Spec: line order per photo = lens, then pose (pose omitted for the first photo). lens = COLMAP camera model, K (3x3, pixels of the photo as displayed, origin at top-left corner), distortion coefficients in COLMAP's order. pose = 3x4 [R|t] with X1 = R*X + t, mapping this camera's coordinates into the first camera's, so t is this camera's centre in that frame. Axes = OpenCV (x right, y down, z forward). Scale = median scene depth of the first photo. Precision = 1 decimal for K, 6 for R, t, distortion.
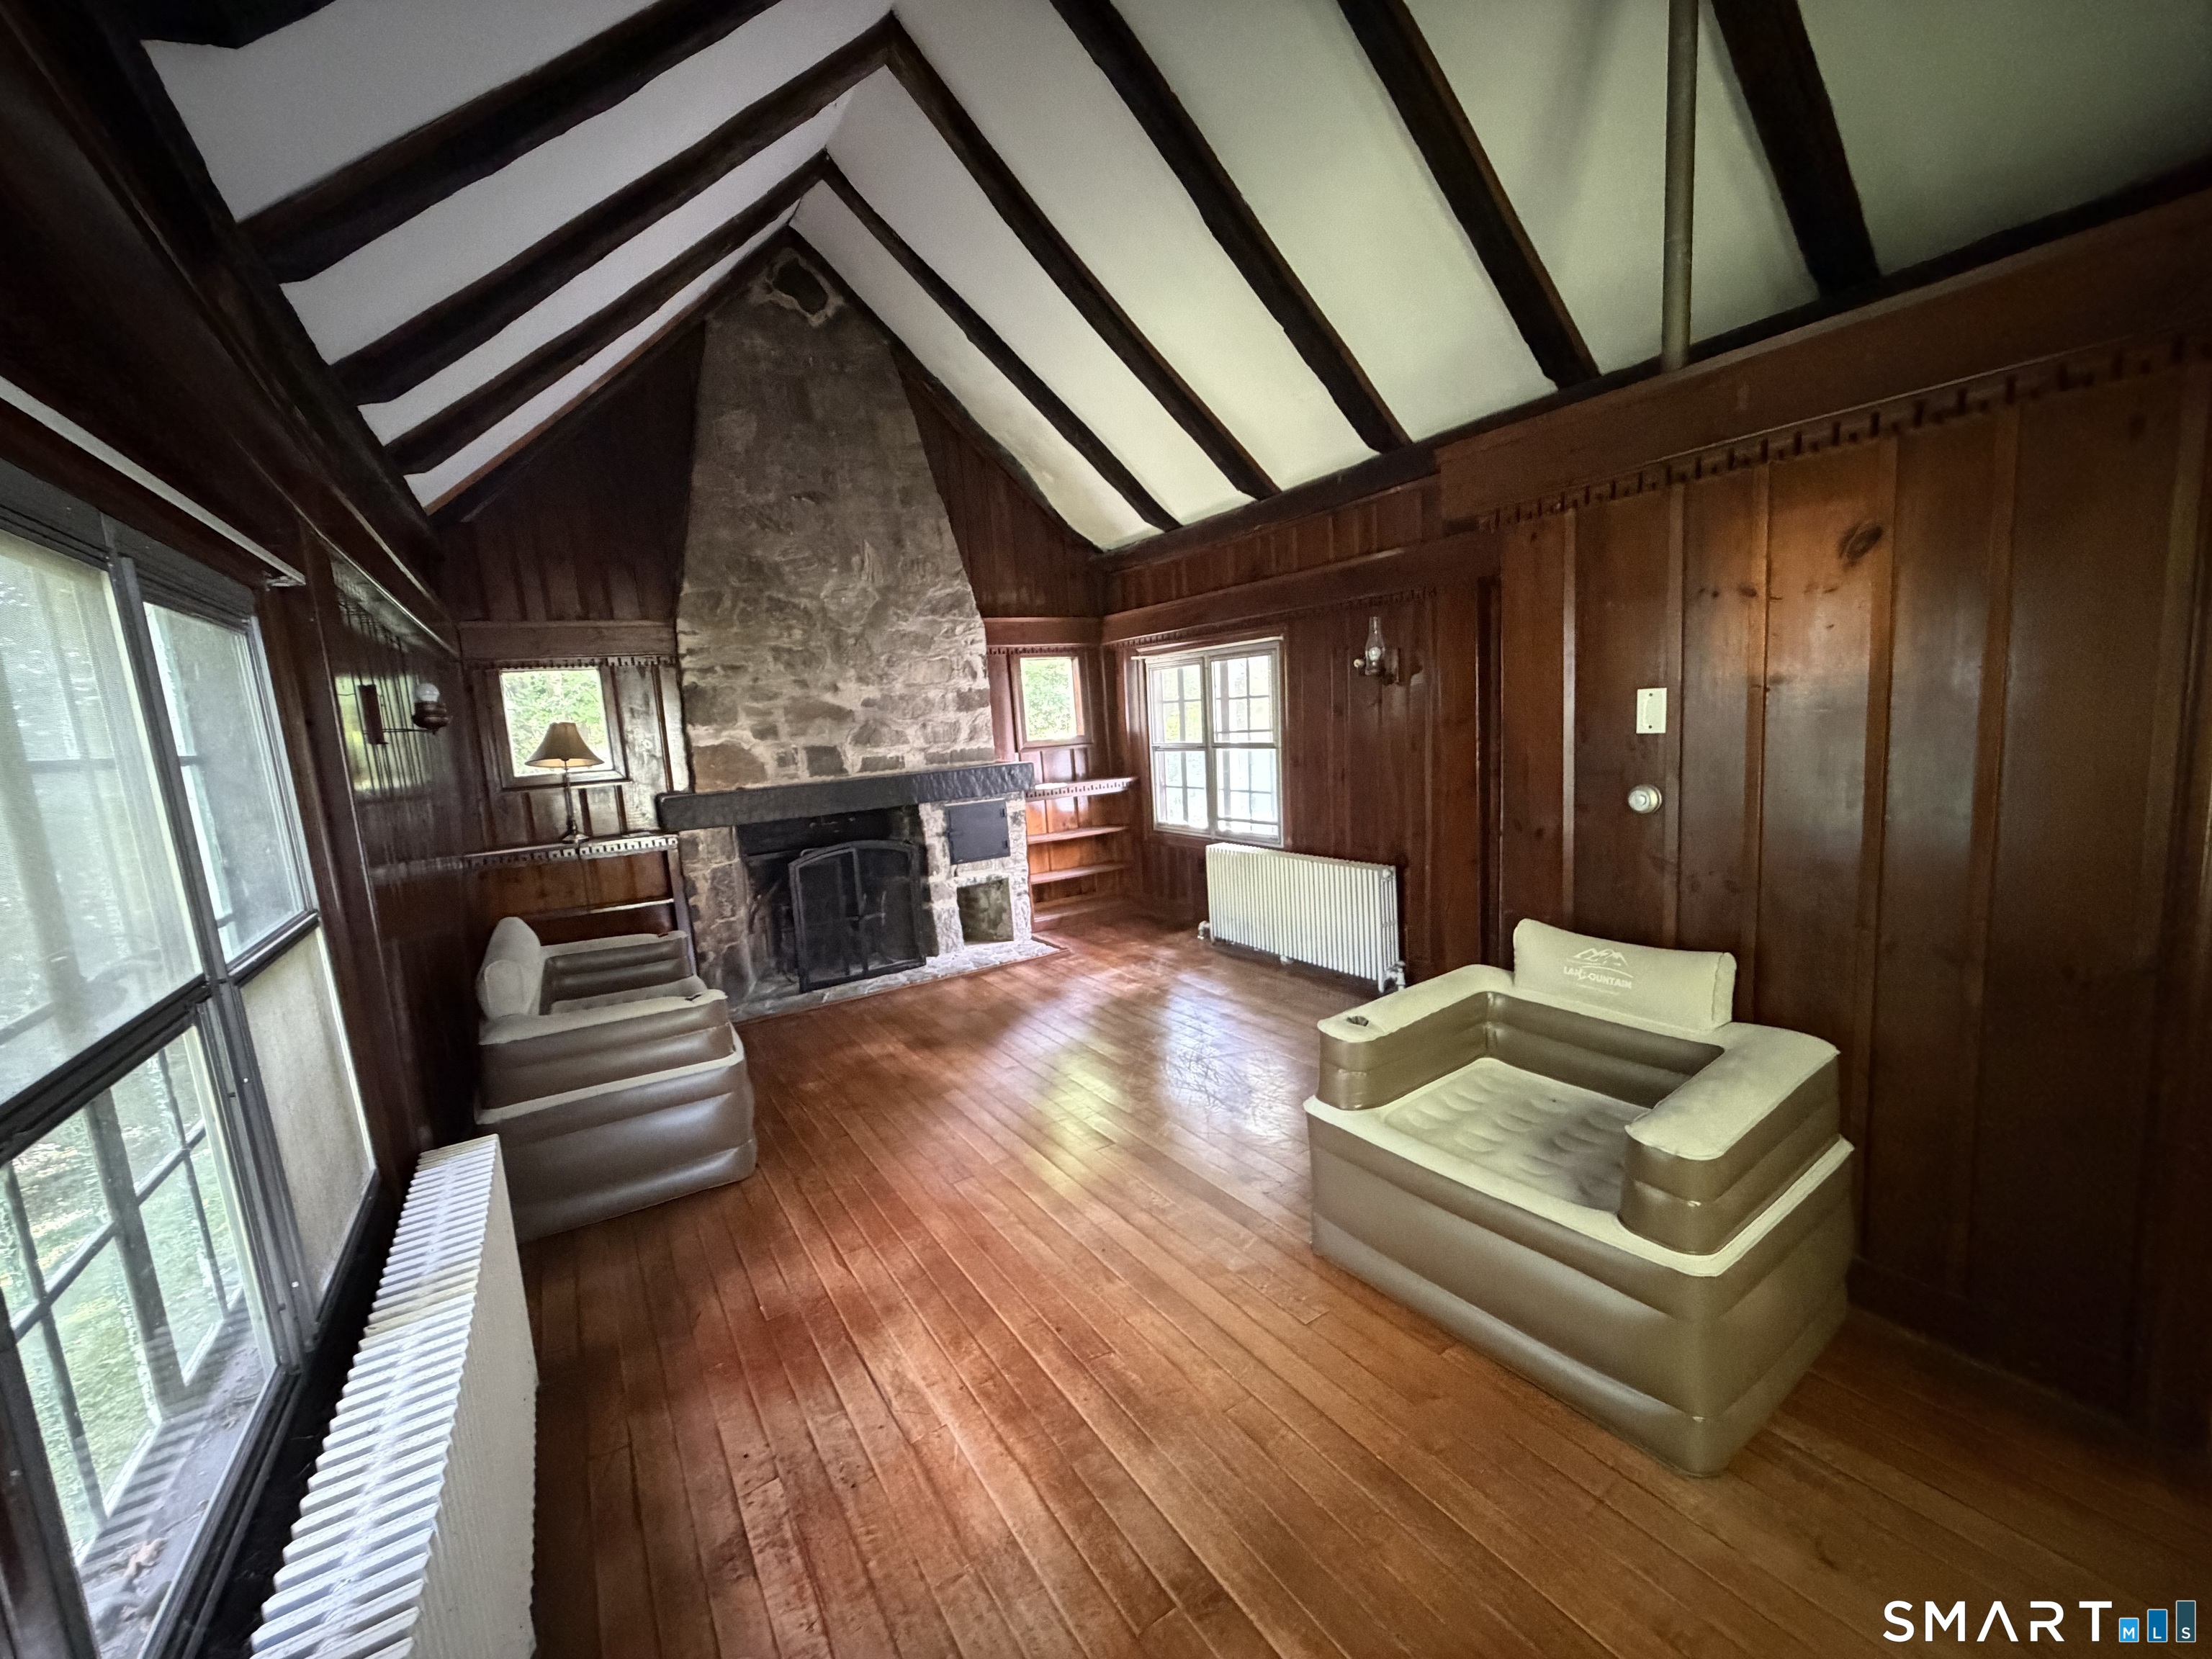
lens RADIAL K [[879.7, 0, 1096.7], [0, 879.7, 834.0], [0, 0, 1]] dist [0.002386, -0.000329]
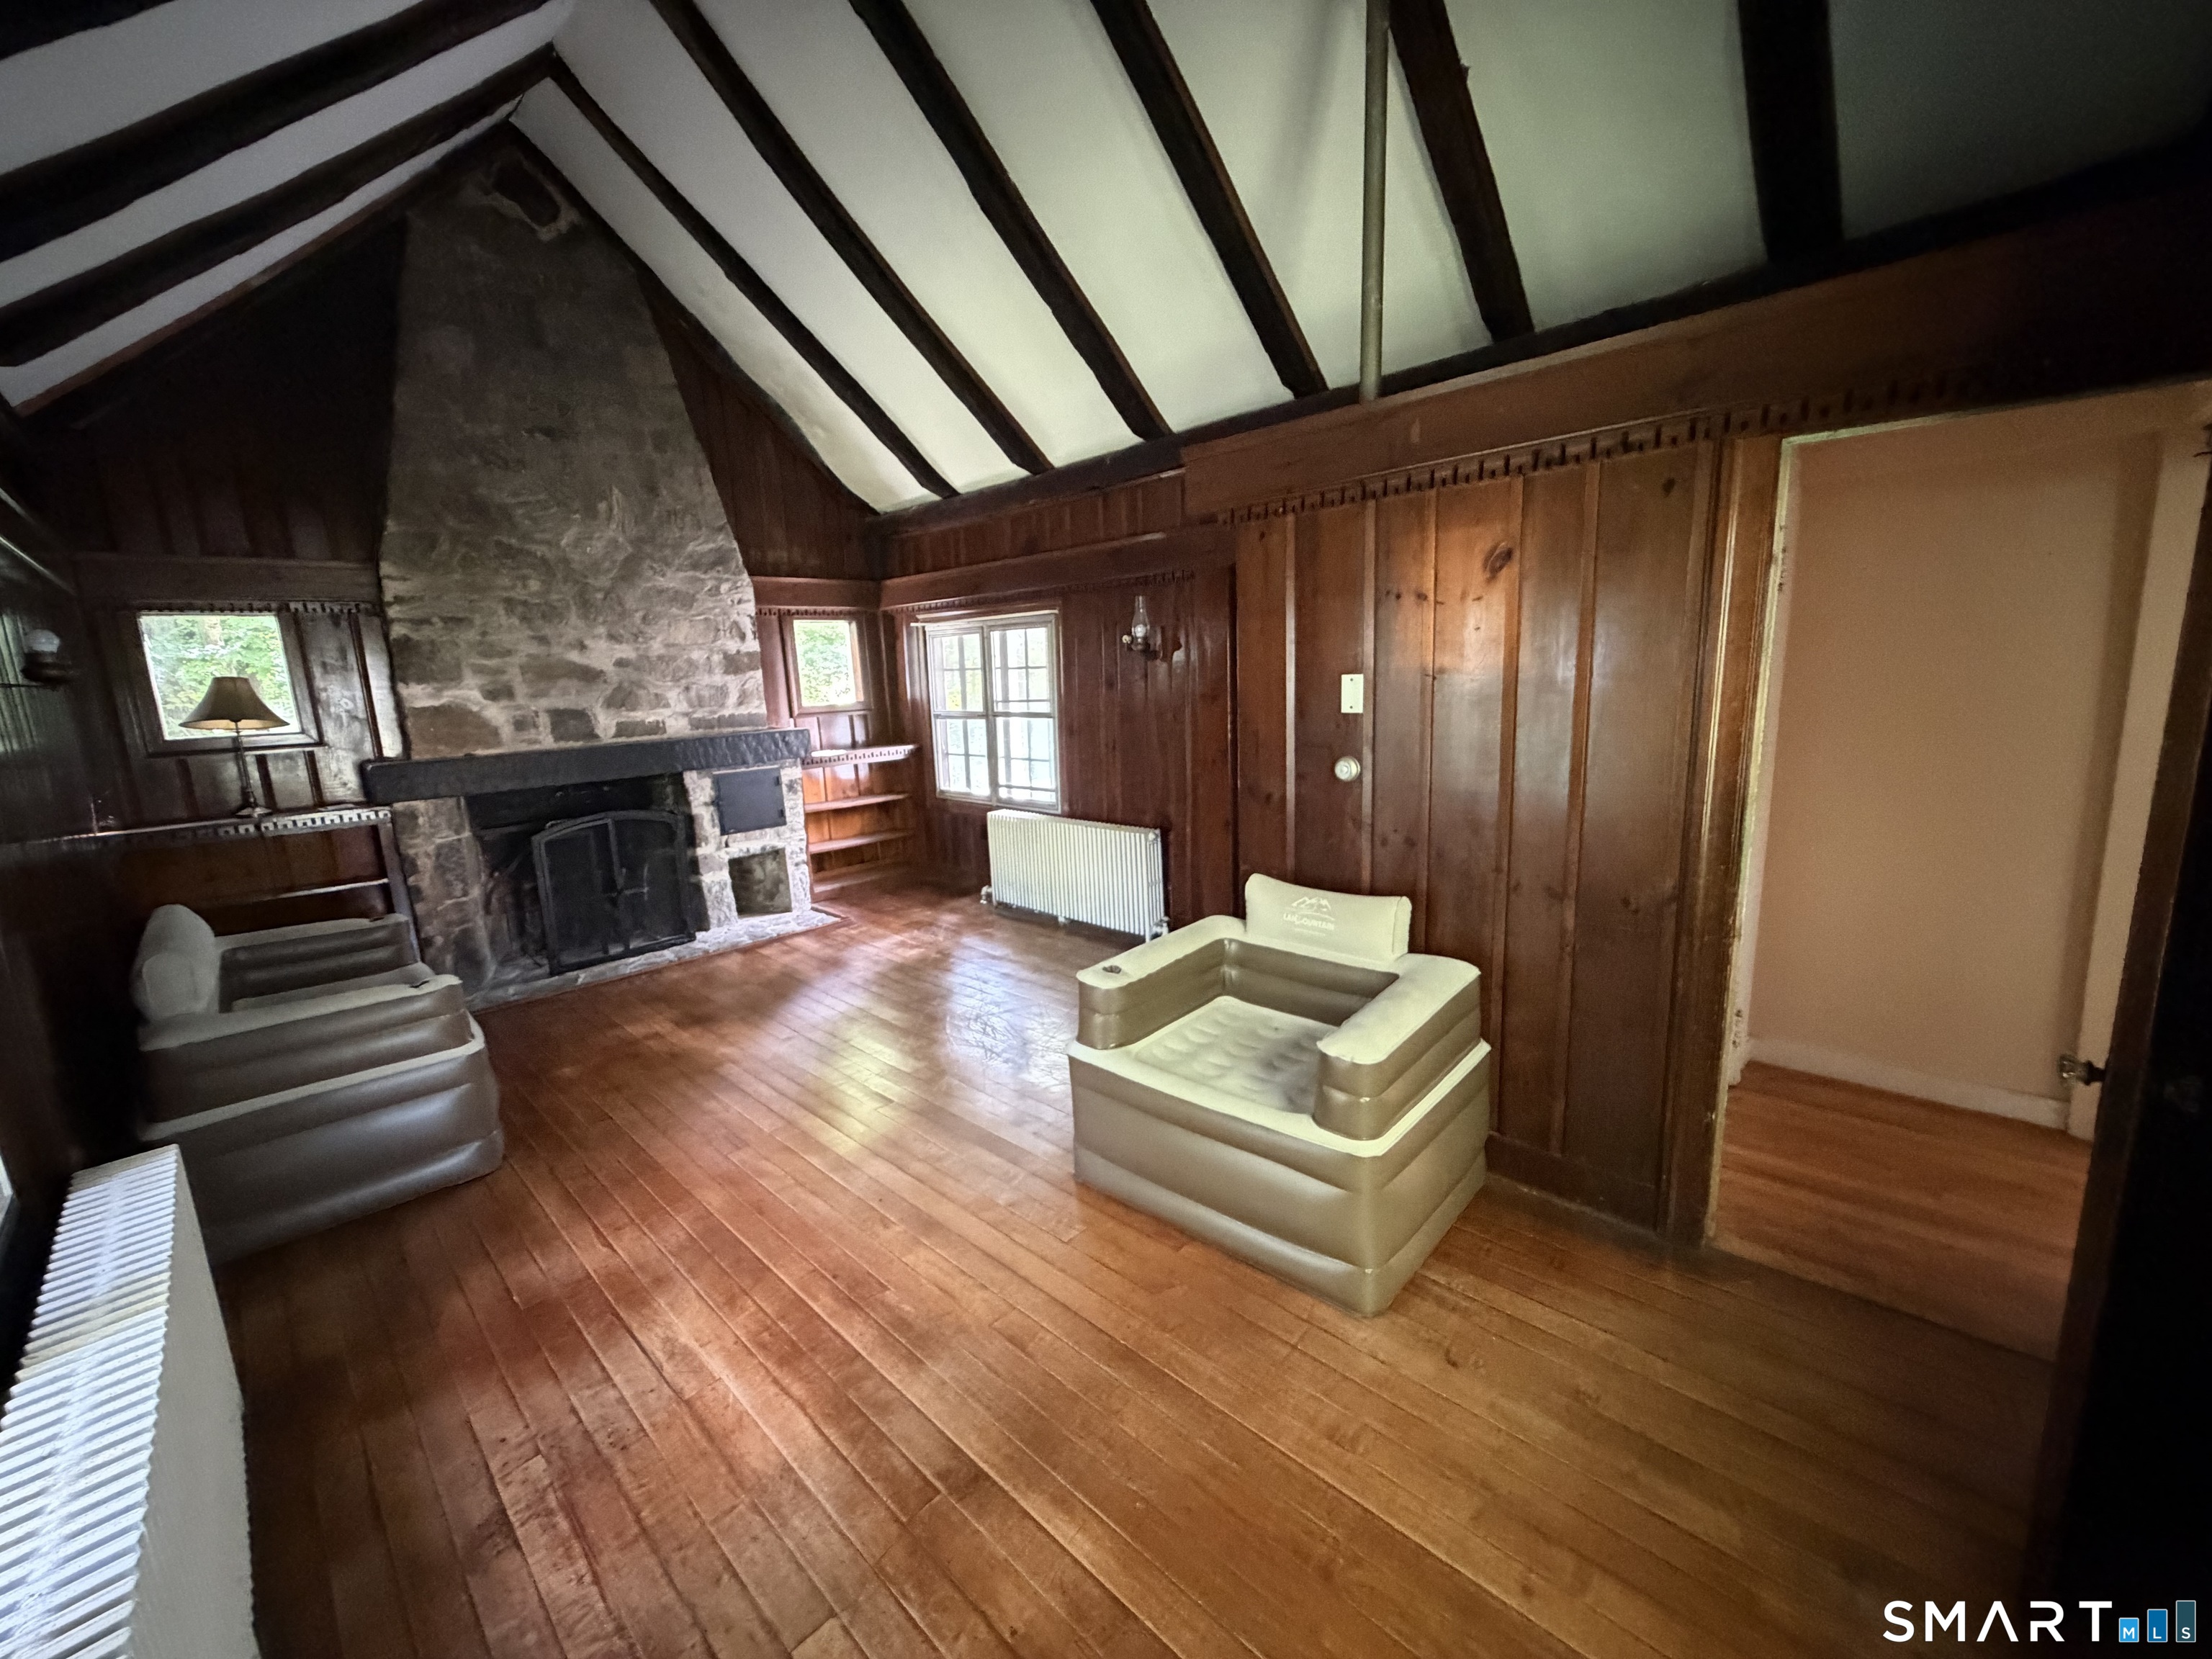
lens RADIAL K [[879.7, 0, 1093.5], [0, 879.7, 833.4], [0, 0, 1]] dist [0.002386, -0.000329]
pose [[0.973168, -0.016765, 0.229482, 0.011652], [0.008171, 0.999231, 0.038349, -0.000665], [-0.229948, -0.035445, 0.972557, -0.033493]]
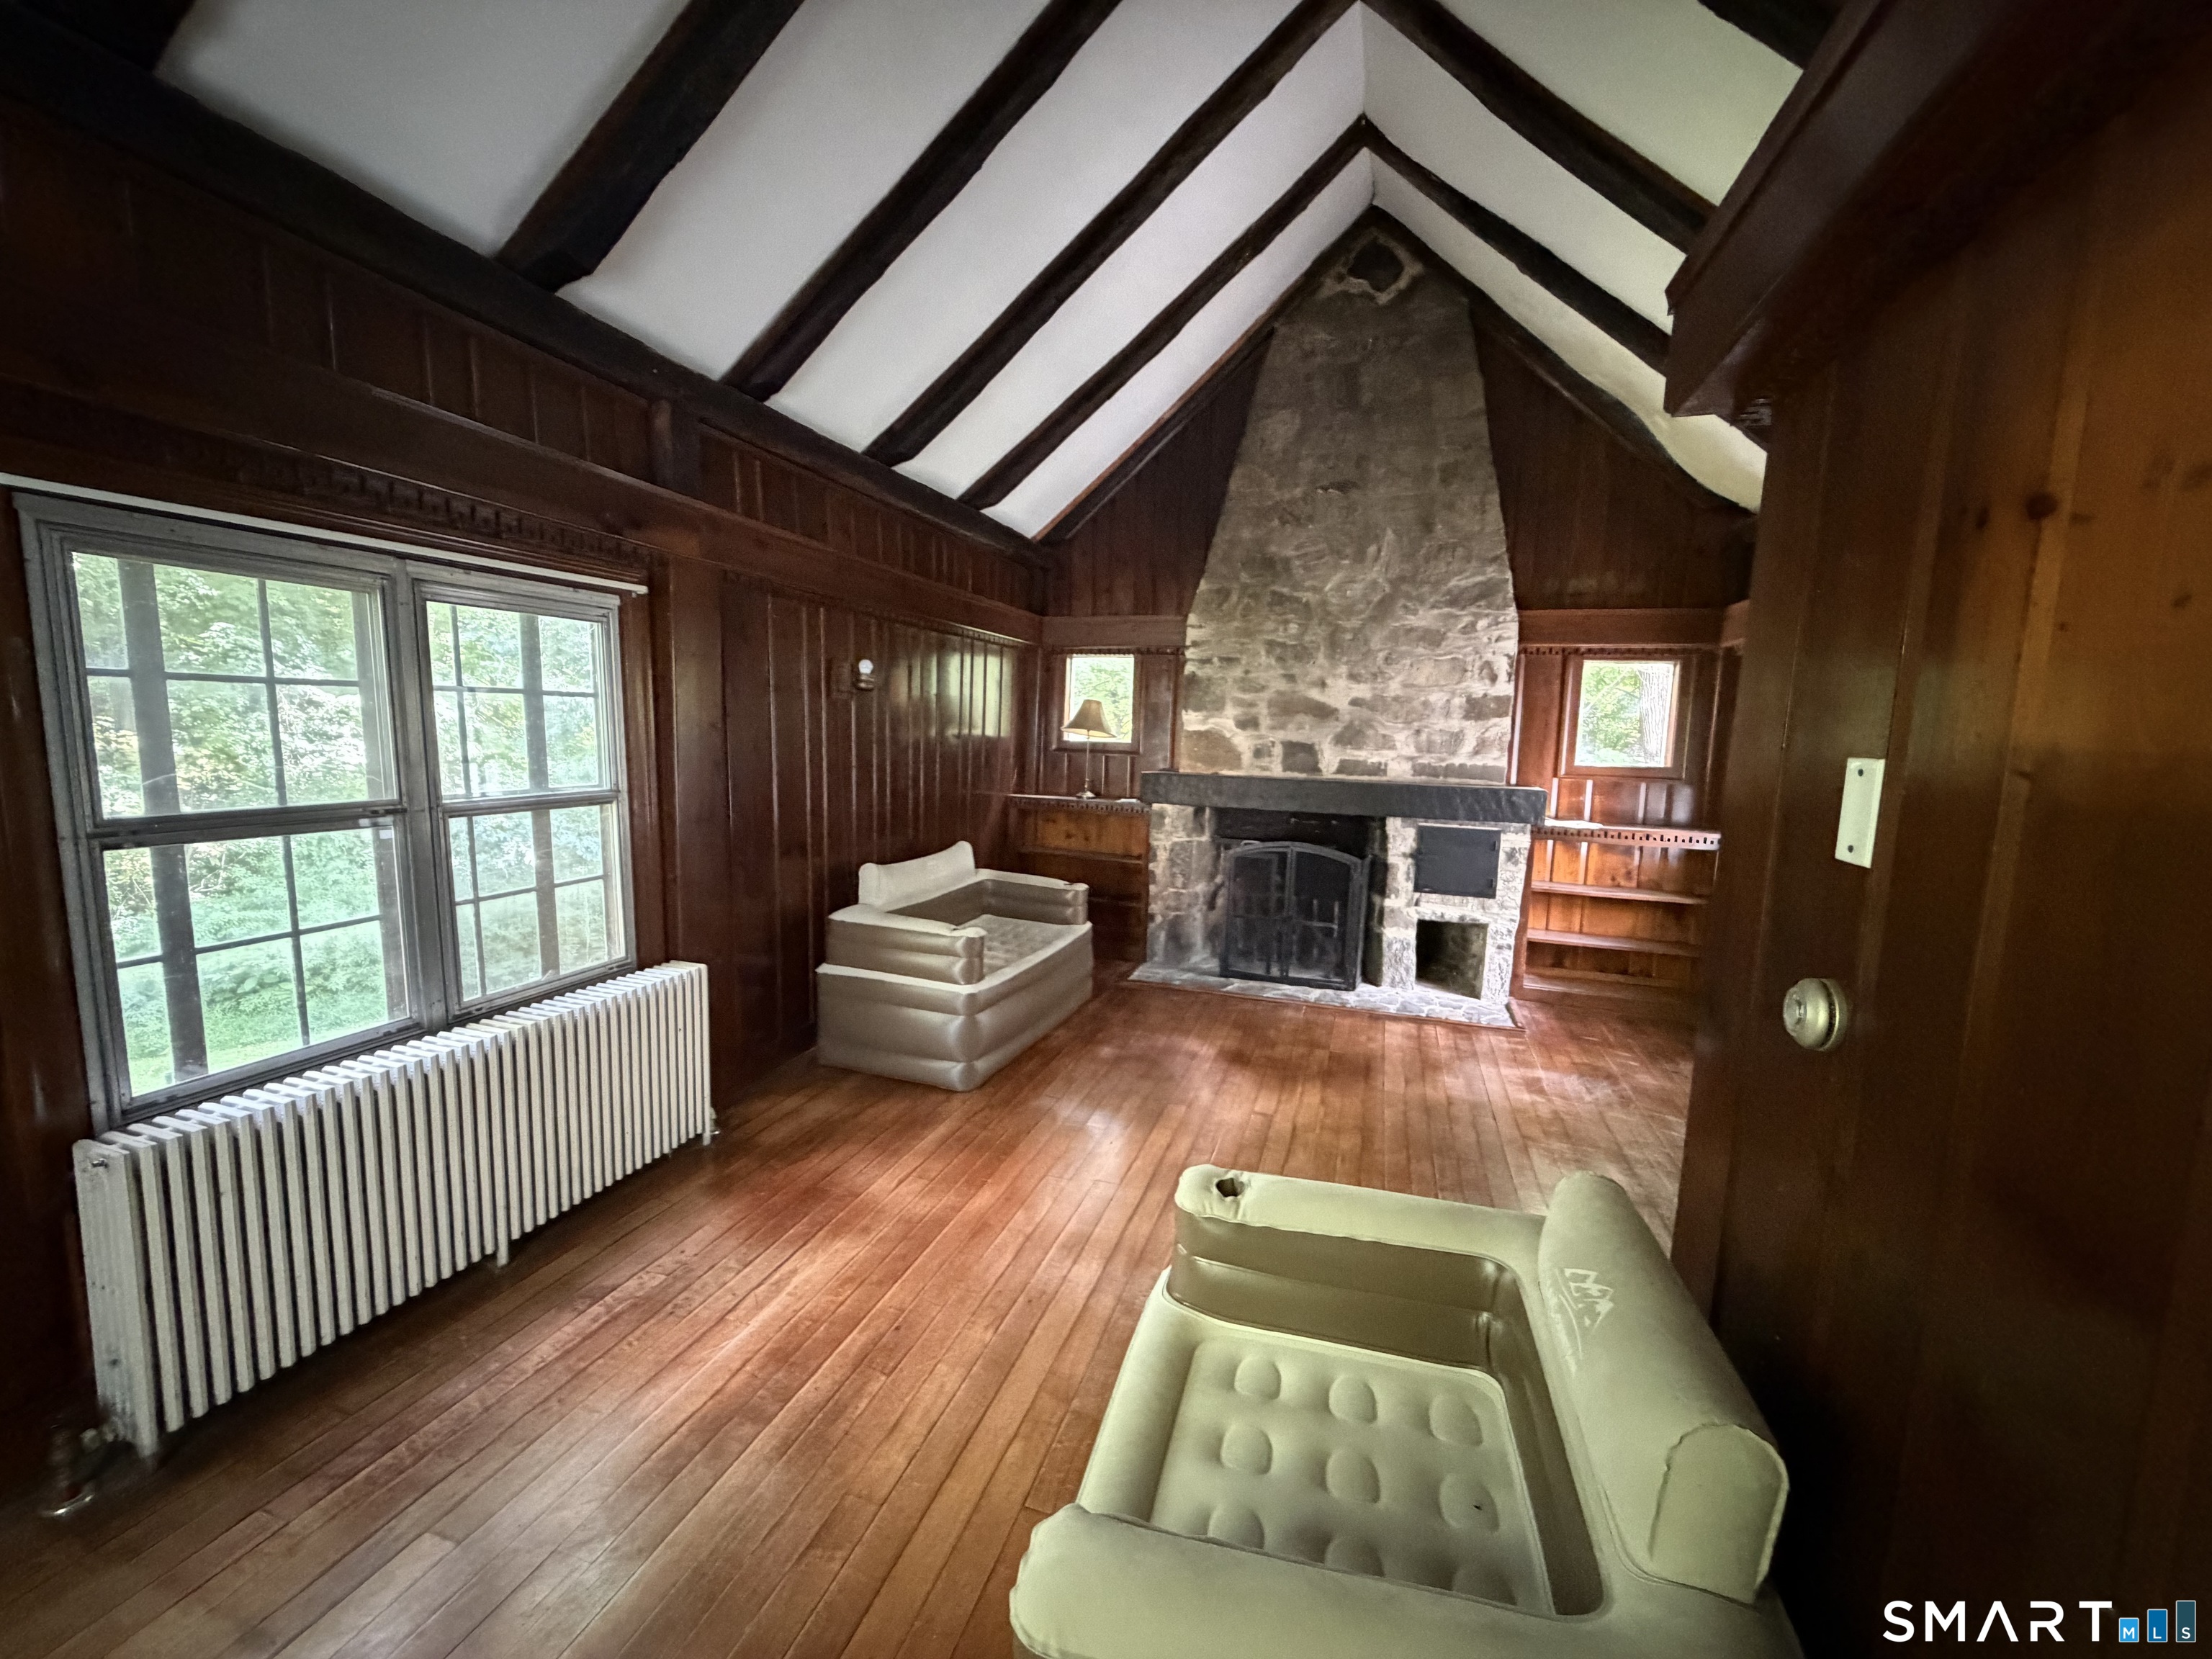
lens RADIAL K [[879.7, 0, 1101.4], [0, 879.7, 835.8], [0, 0, 1]] dist [0.002386, -0.000329]
pose [[0.640786, 0.181192, -0.746031, 0.359477], [-0.177368, 0.980400, 0.085769, -0.050926], [0.746950, 0.077363, 0.660364, 0.230689]]
